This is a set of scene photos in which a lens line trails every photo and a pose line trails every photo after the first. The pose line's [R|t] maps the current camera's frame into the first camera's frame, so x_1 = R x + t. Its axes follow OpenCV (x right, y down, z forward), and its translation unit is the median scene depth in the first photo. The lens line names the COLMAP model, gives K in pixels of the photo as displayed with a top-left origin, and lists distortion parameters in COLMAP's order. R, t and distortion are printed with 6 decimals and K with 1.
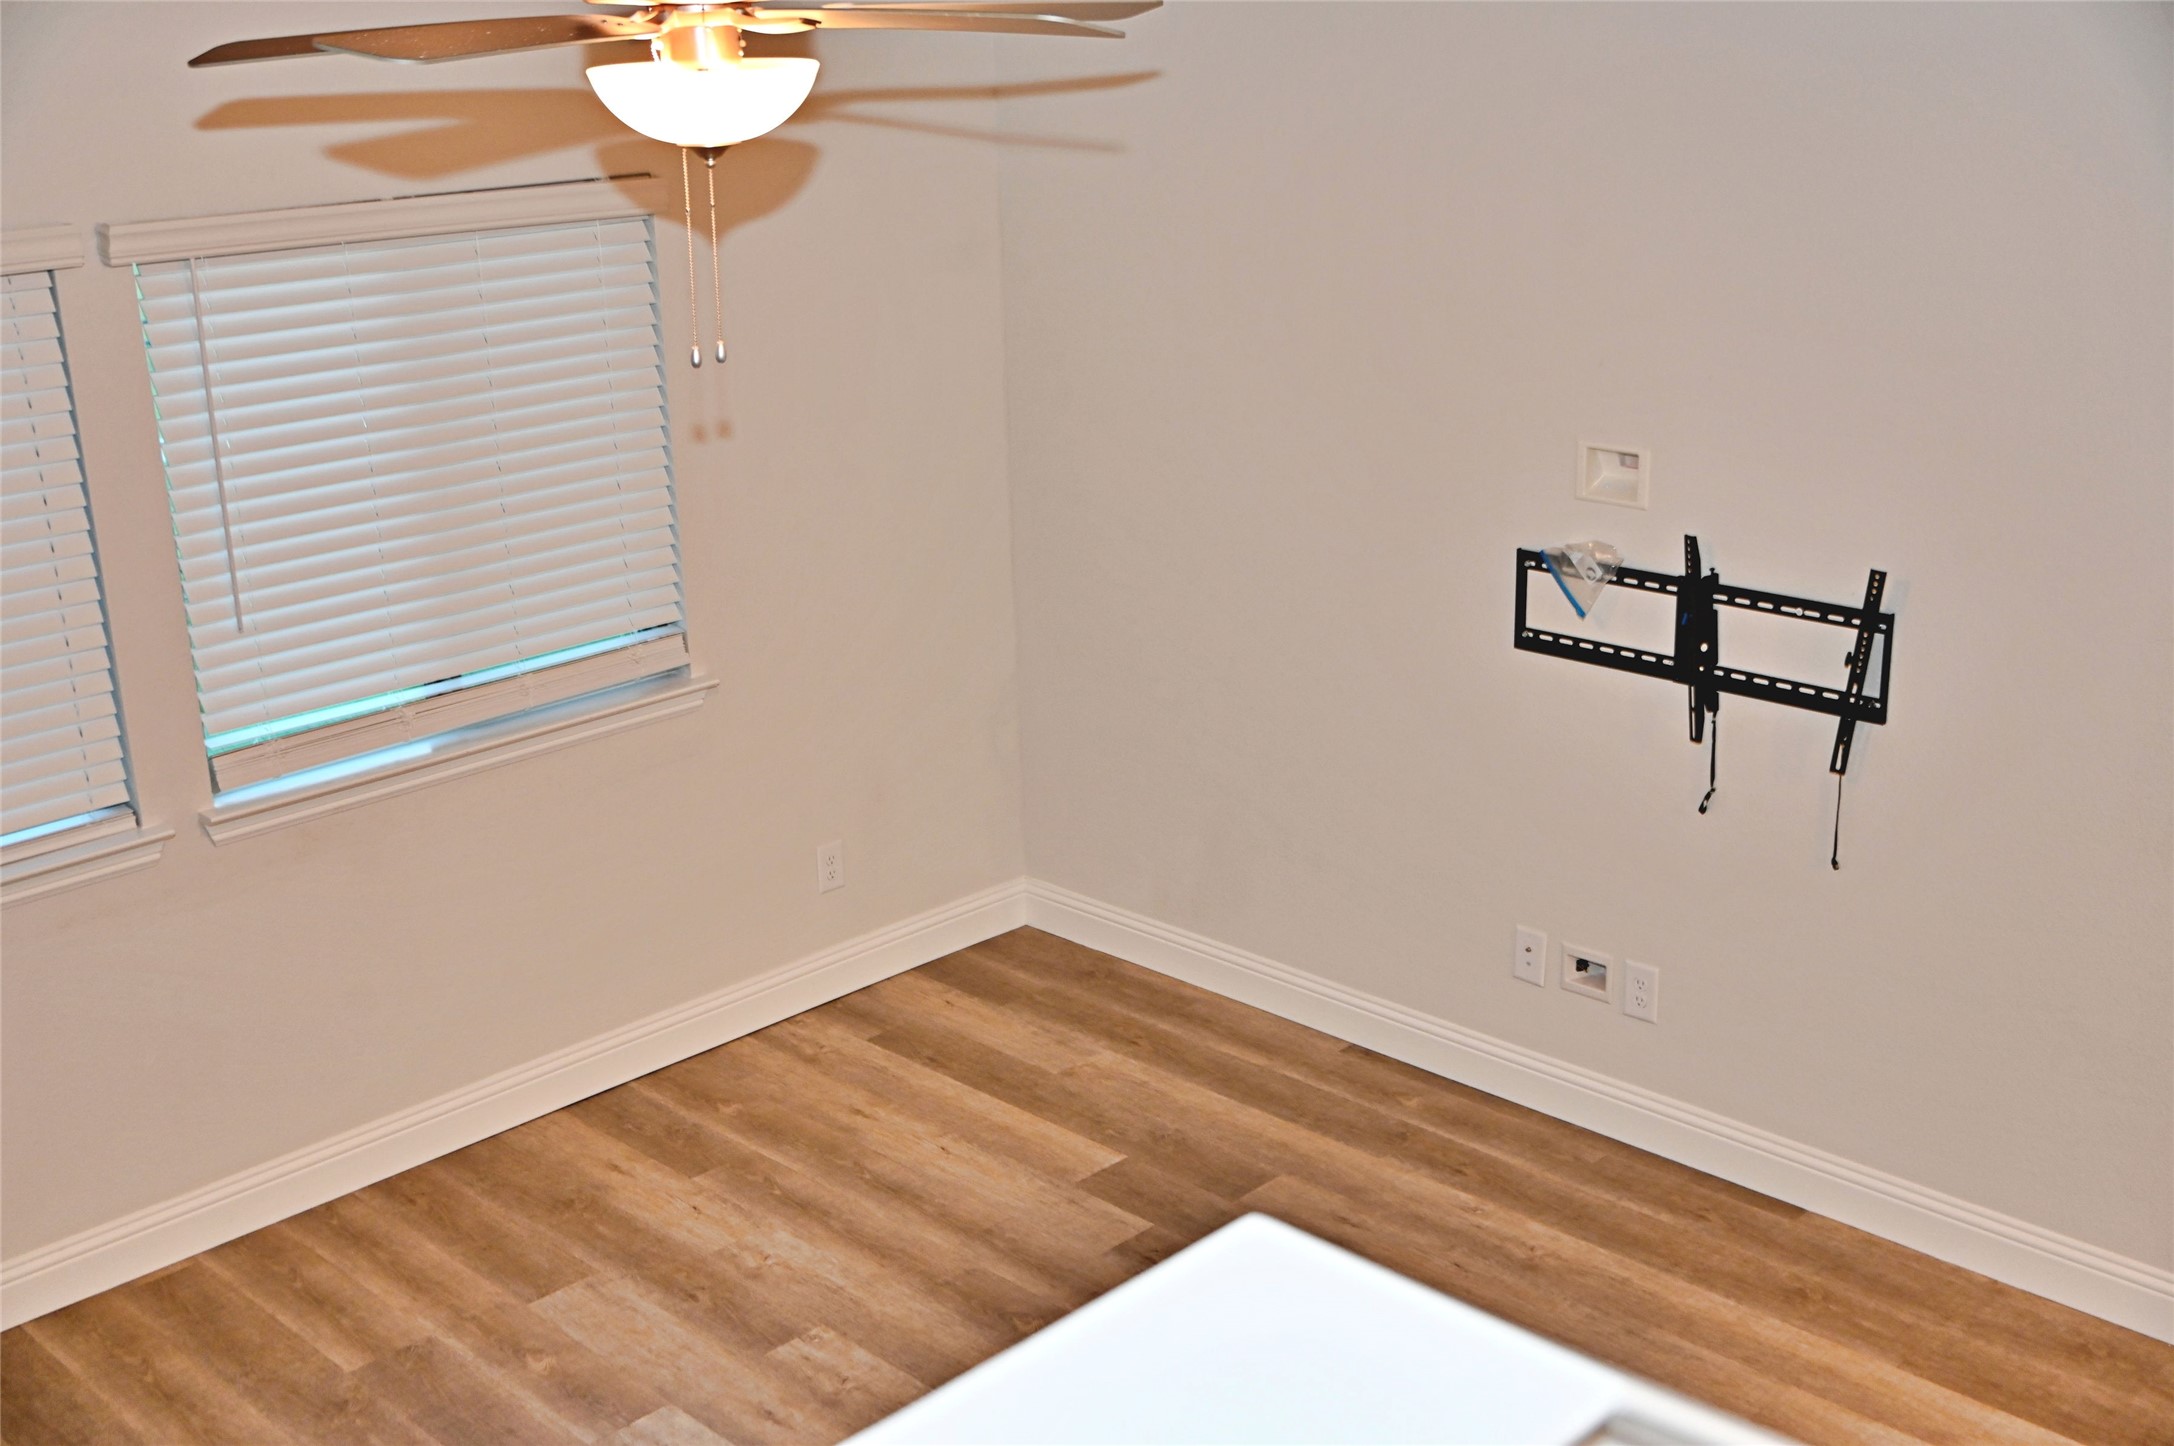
lens RADIAL K [[2413.2, 0, 1087.0], [0, 2413.2, 723.0], [0, 0, 1]] dist [0.063901, 0.002758]
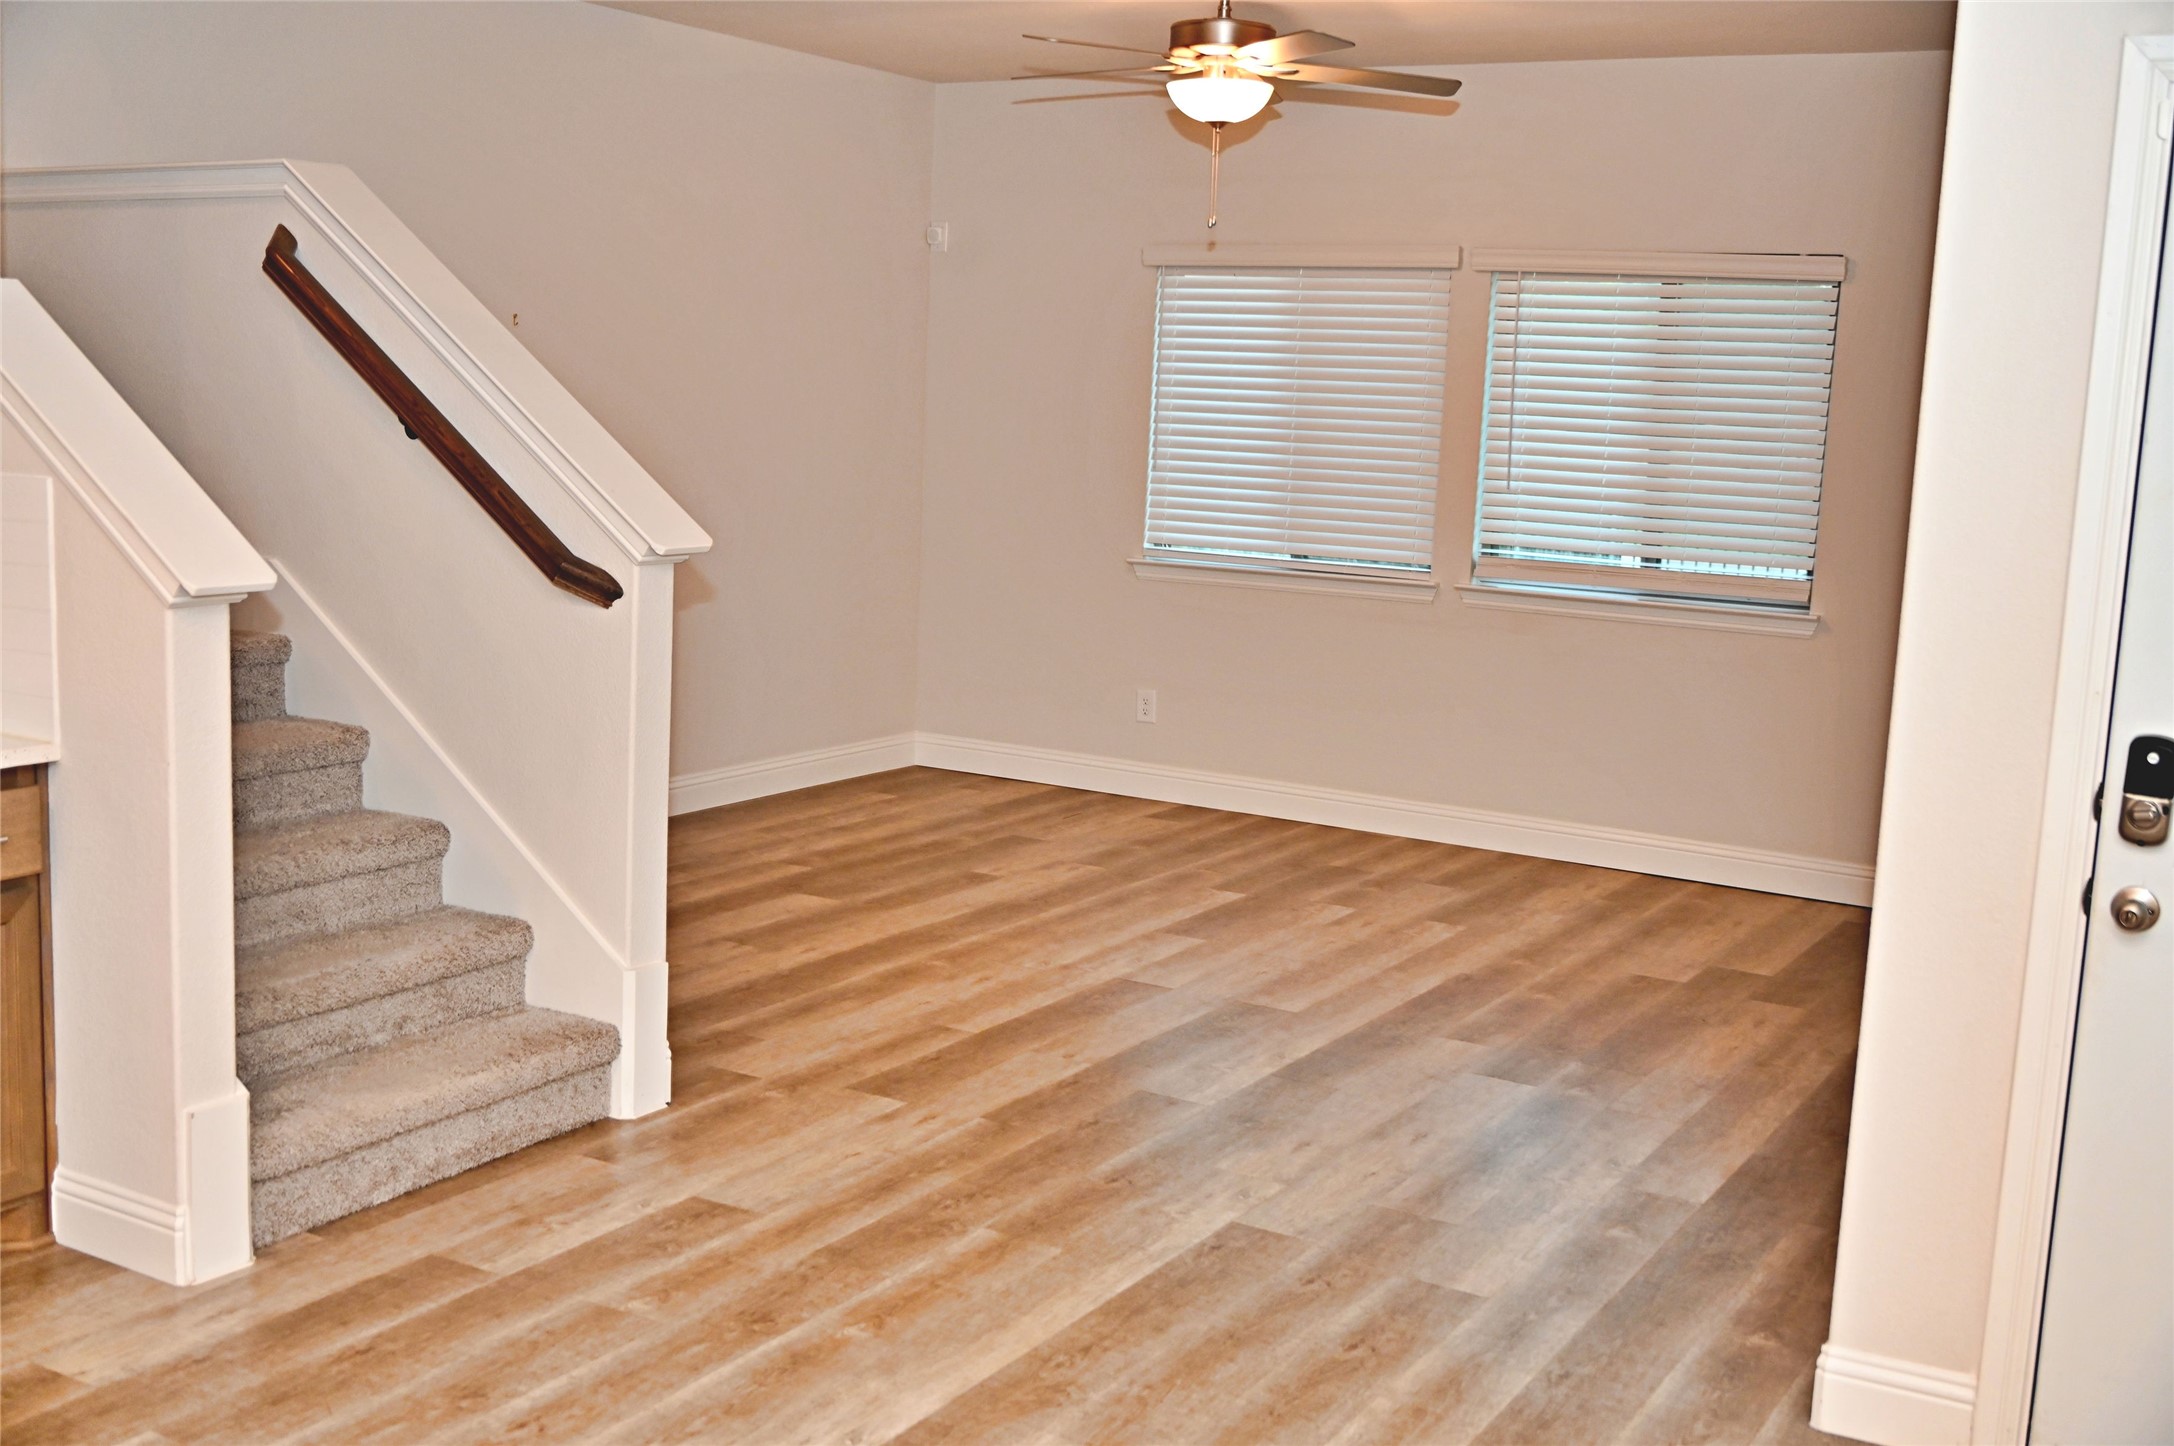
lens RADIAL K [[2267.7, 0, 1070.9], [0, 2267.7, 718.7], [0, 0, 1]] dist [-0.016767, 0.004591]
pose [[0.230038, 0.177225, -0.956909, 1.228186], [-0.343208, 0.934876, 0.090638, 0.081507], [0.910654, 0.307568, 0.275882, 0.325582]]
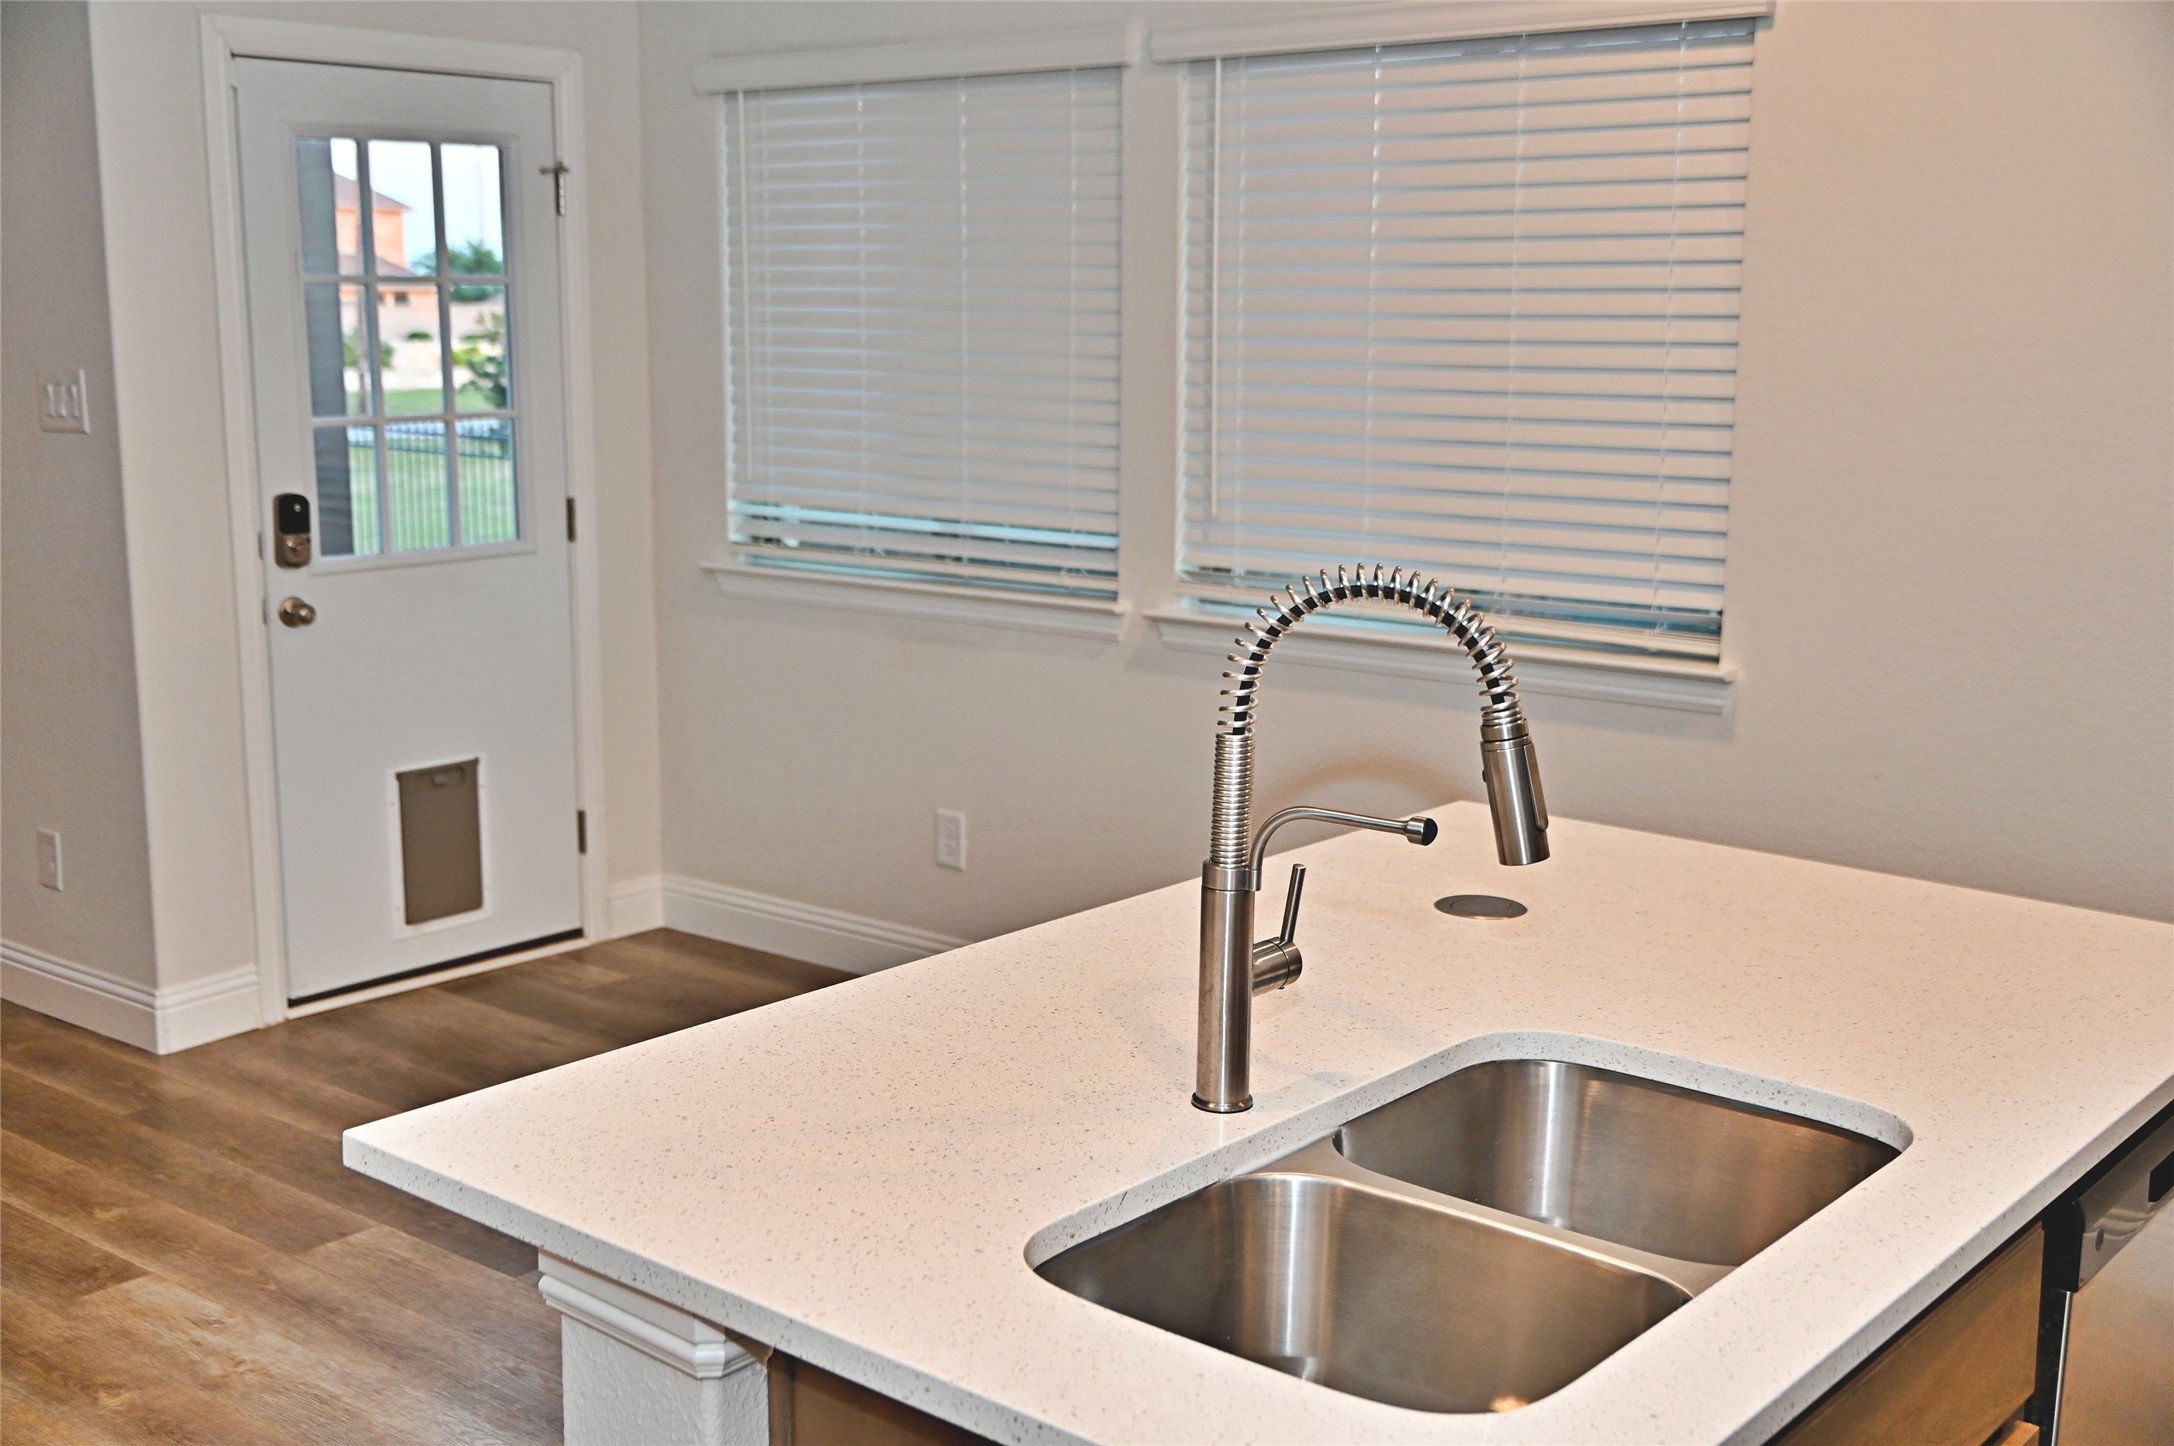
lens RADIAL K [[2410.2, 0, 1087.0], [0, 2410.2, 723.0], [0, 0, 1]] dist [-0.010608, 0.009794]
pose [[0.995530, 0.012782, 0.093579, 0.905251], [-0.000113, 0.990960, -0.134155, 0.286685], [-0.094448, 0.133544, 0.986532, -0.284144]]
